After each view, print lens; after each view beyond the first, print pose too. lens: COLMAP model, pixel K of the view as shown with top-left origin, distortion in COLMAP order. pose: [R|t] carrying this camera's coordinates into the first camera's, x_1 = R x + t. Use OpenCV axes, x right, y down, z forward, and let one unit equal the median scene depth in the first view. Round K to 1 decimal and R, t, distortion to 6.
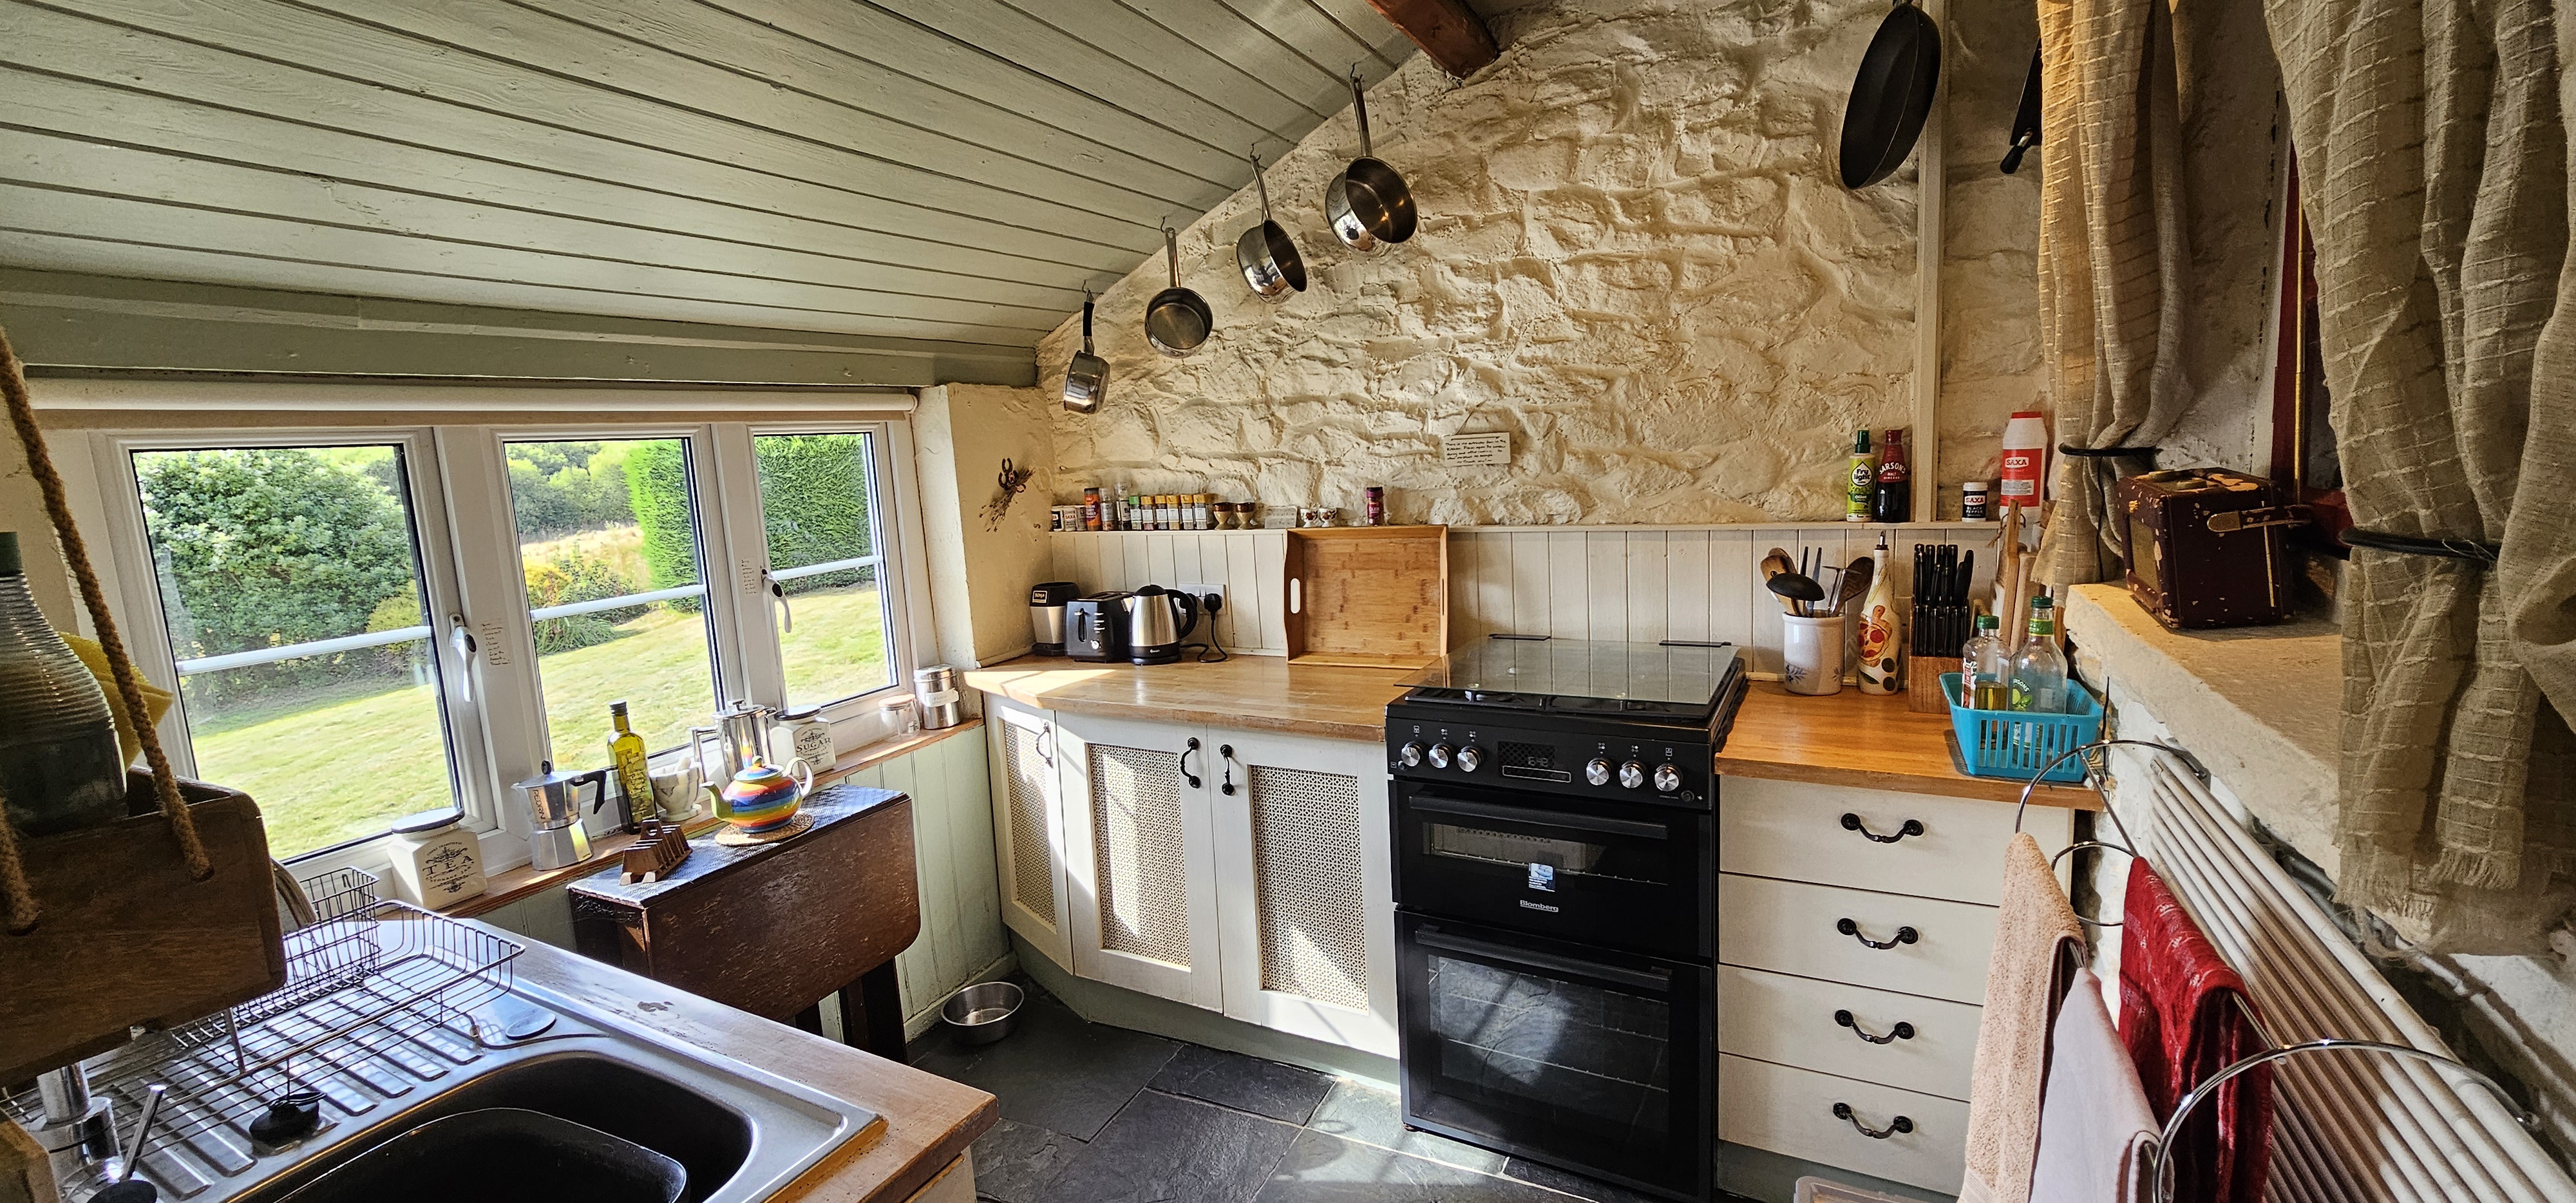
lens RADIAL K [[1049.6, 0, 1292.9], [0, 1049.6, 590.4], [0, 0, 1]] dist [-0.012320, -0.000257]
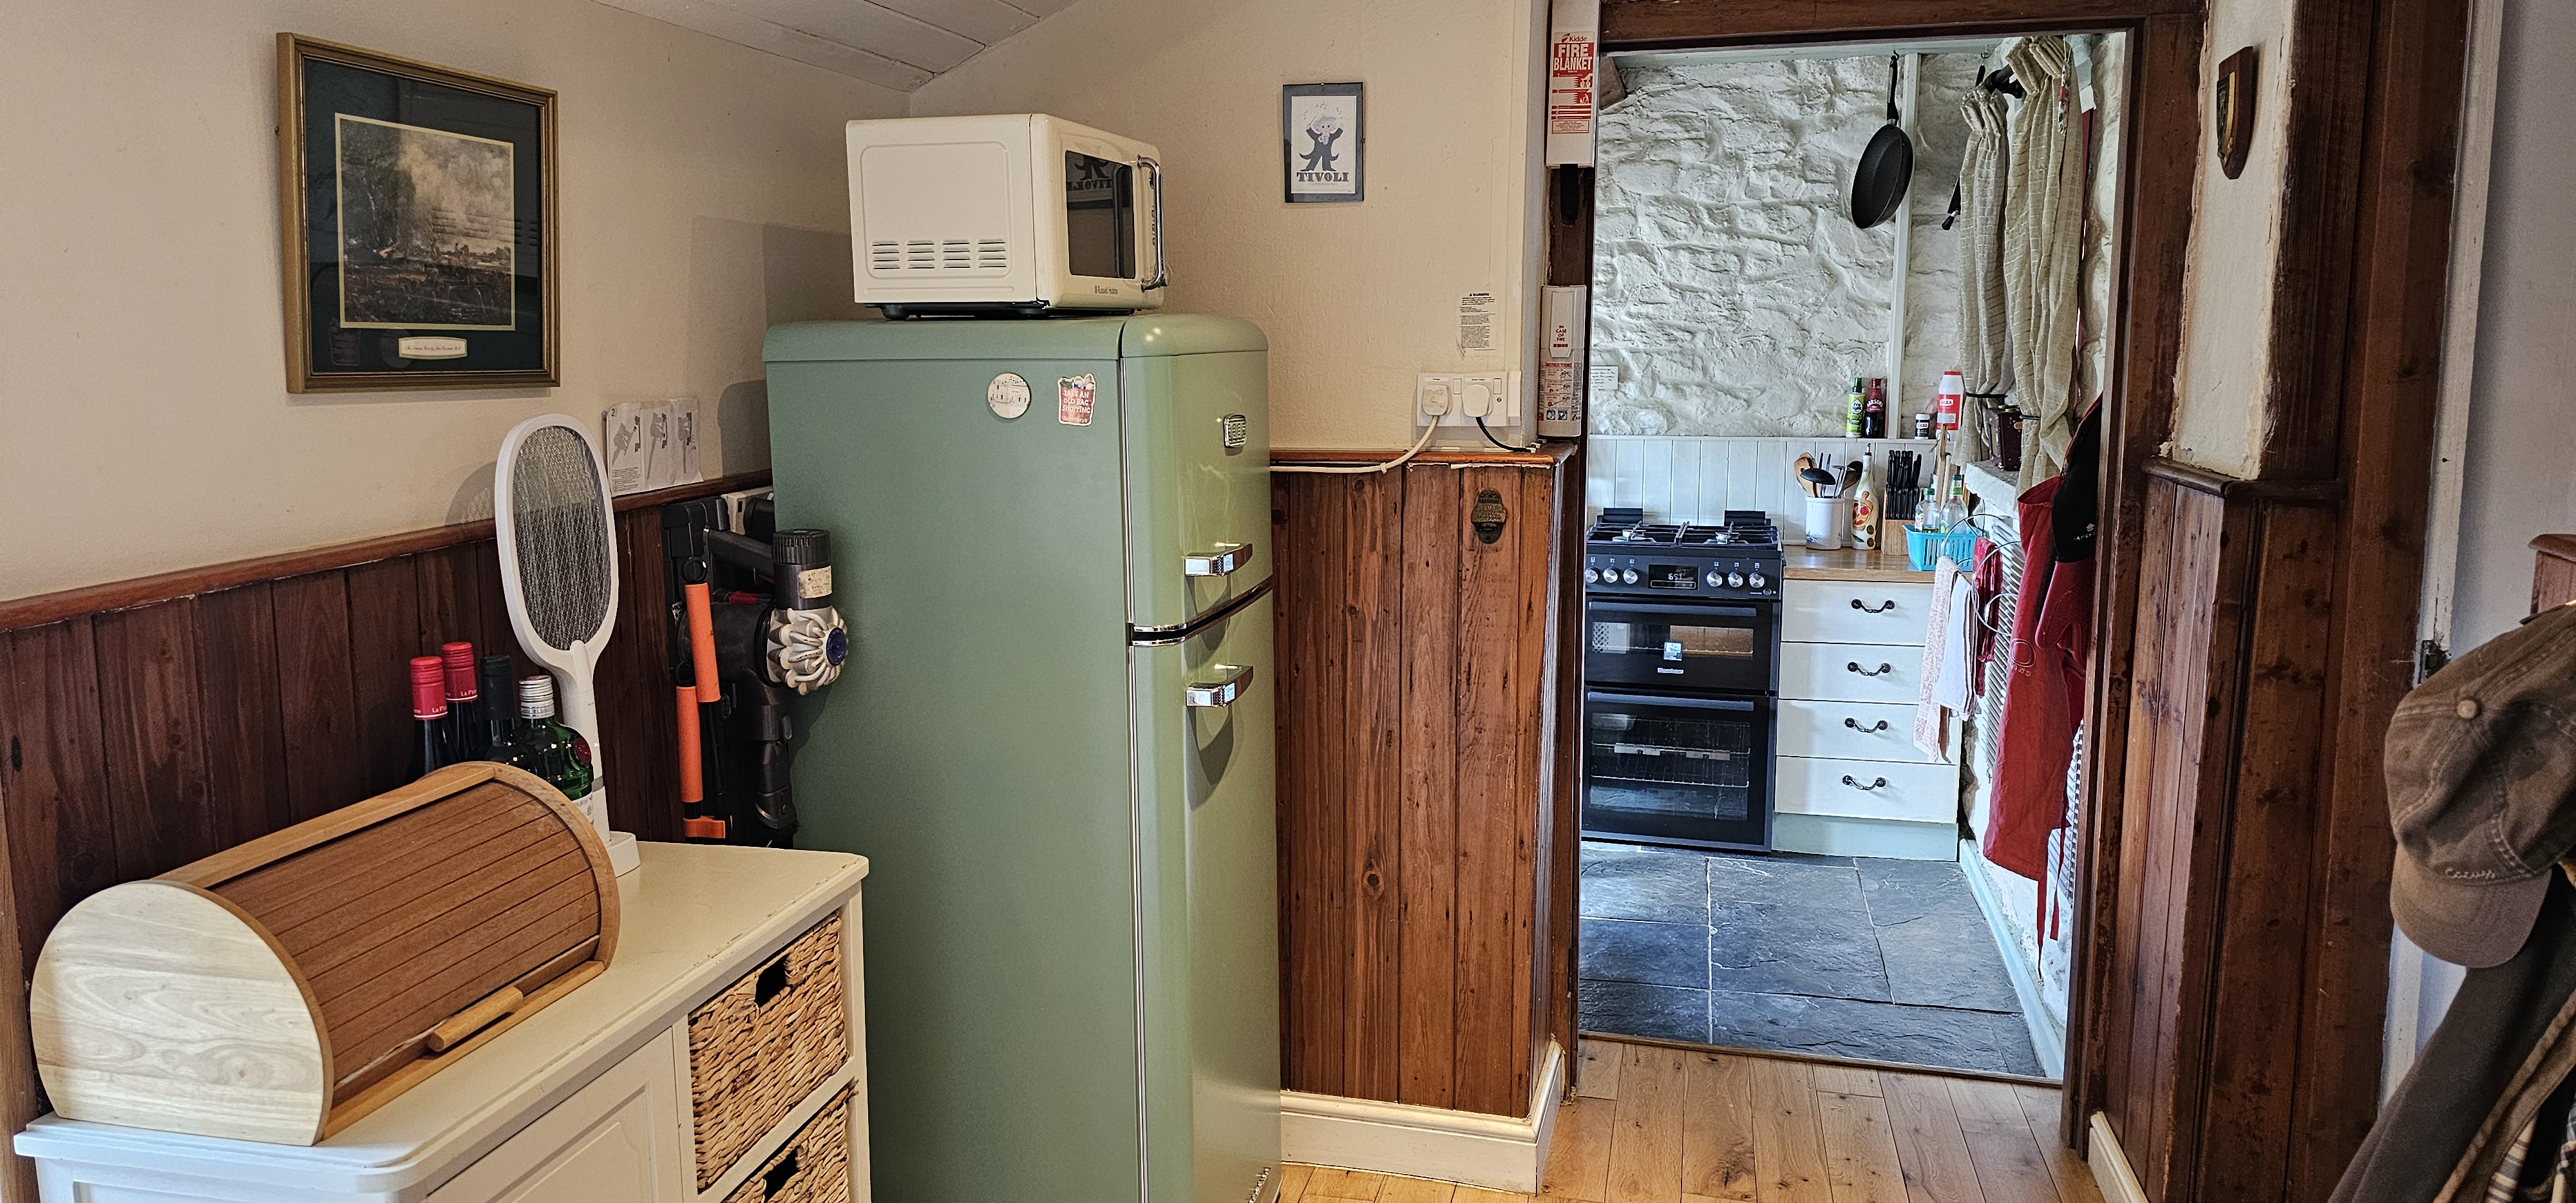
lens RADIAL K [[1734.9, 0, 1283.0], [0, 1734.9, 603.9], [0, 0, 1]] dist [0.001719, 0.000066]
pose [[0.971464, 0.019805, 0.236357, -0.861306], [-0.020736, 0.999784, 0.001454, 0.190414], [-0.236277, -0.006314, 0.971665, -1.264698]]
